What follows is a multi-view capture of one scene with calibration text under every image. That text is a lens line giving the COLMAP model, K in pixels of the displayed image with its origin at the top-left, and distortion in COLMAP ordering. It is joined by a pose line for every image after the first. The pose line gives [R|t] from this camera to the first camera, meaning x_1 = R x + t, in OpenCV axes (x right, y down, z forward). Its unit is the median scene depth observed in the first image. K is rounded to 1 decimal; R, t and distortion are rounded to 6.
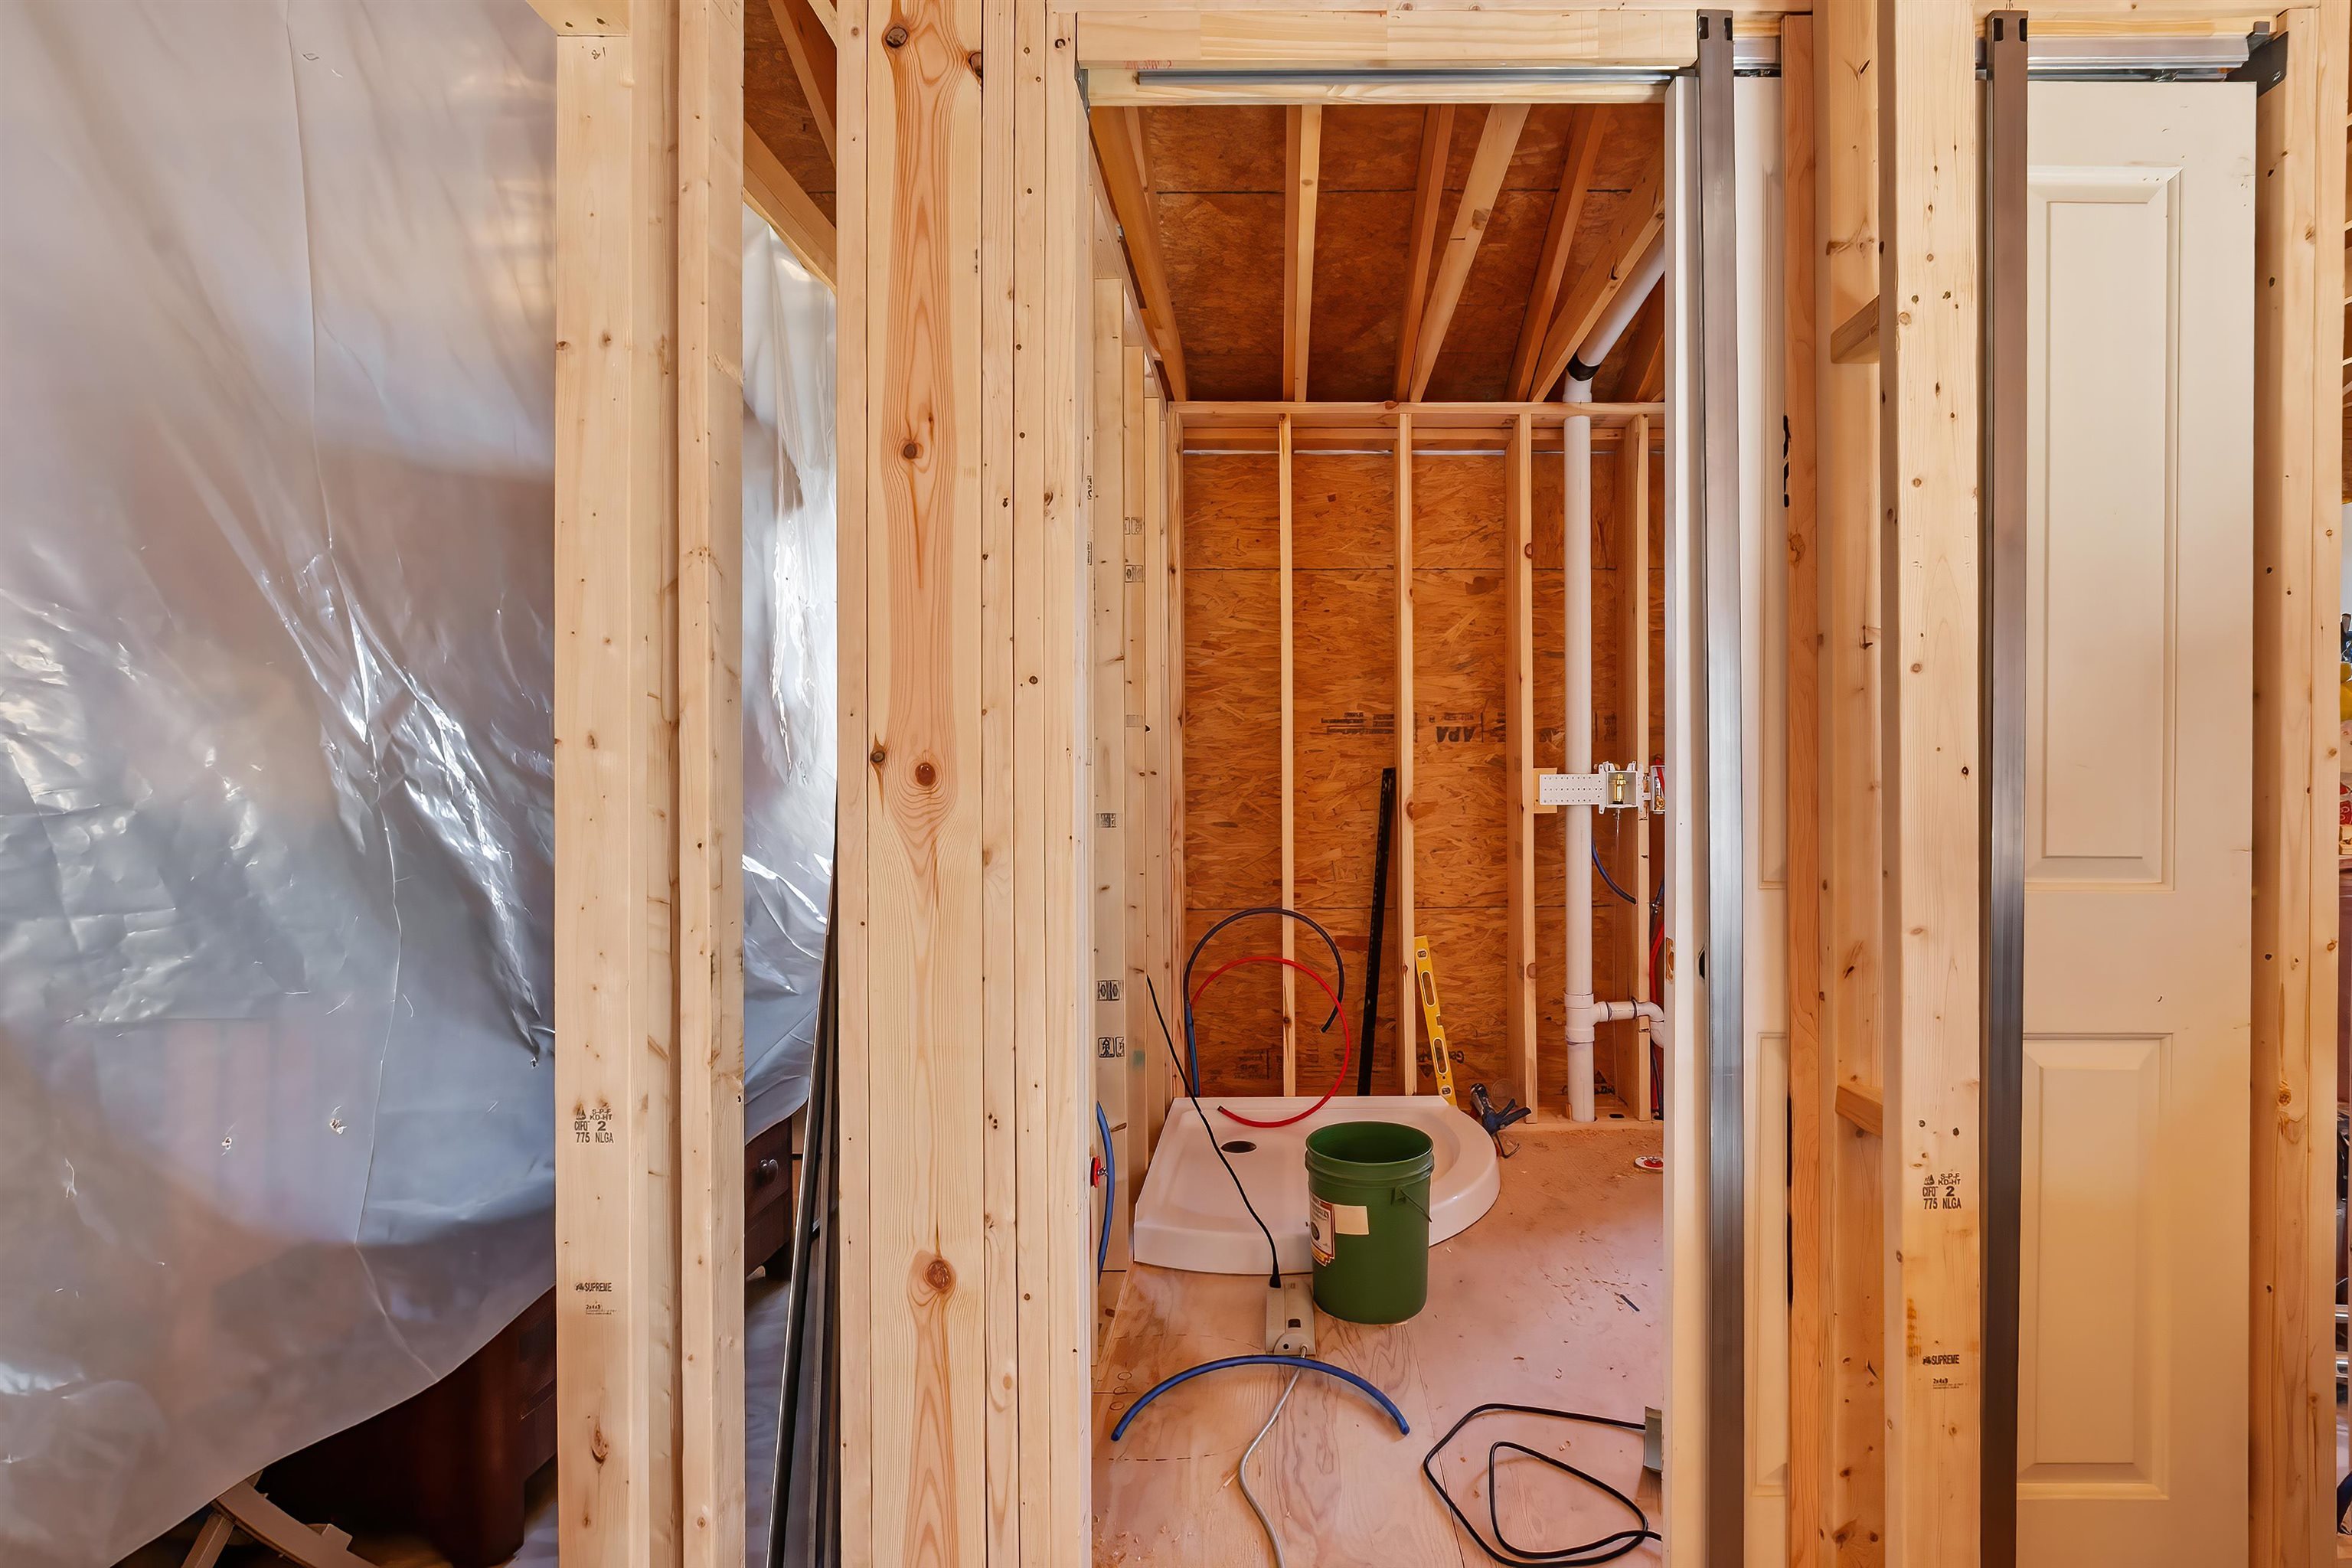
lens RADIAL K [[1069.8, 0, 1180.2], [0, 1069.8, 777.1], [0, 0, 1]] dist [-0.012843, 0.005323]
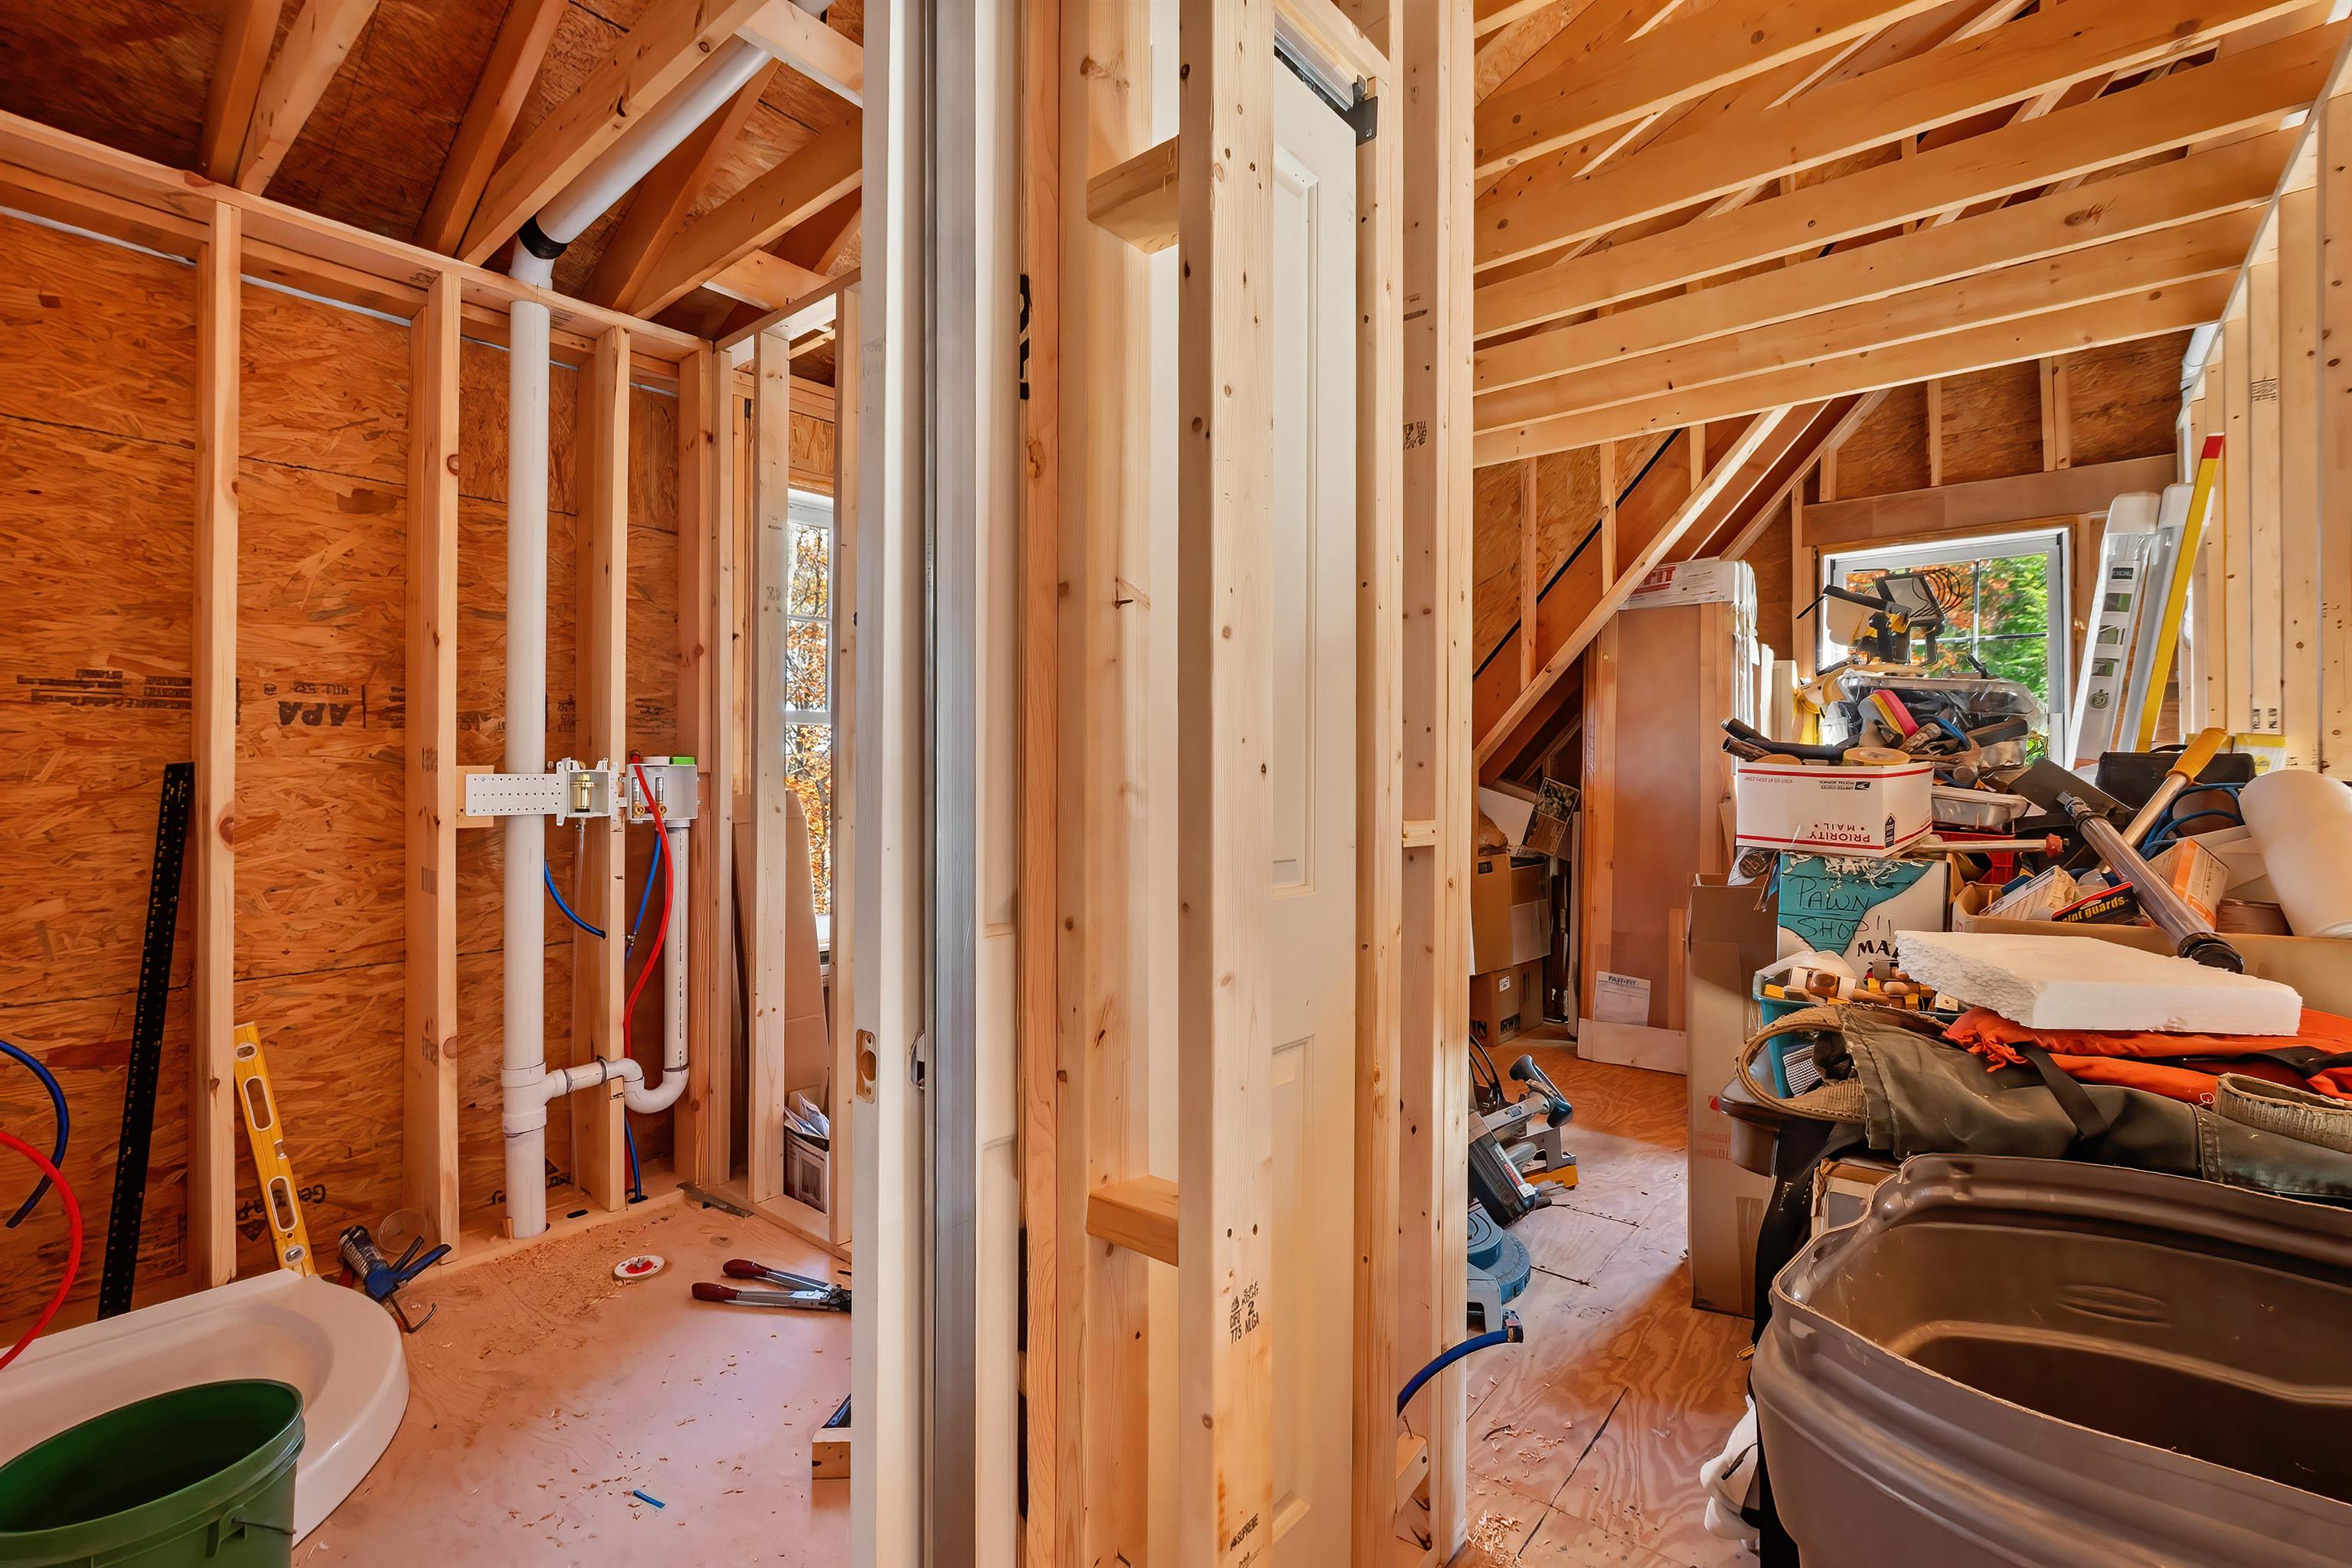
lens RADIAL K [[1069.8, 0, 1222.8], [0, 1069.8, 764.1], [0, 0, 1]] dist [-0.012843, 0.005323]
pose [[0.551505, 0.013479, 0.834062, 0.015723], [-0.001578, 0.999885, -0.015115, 0.000713], [-0.834170, 0.007020, 0.551463, 0.166903]]
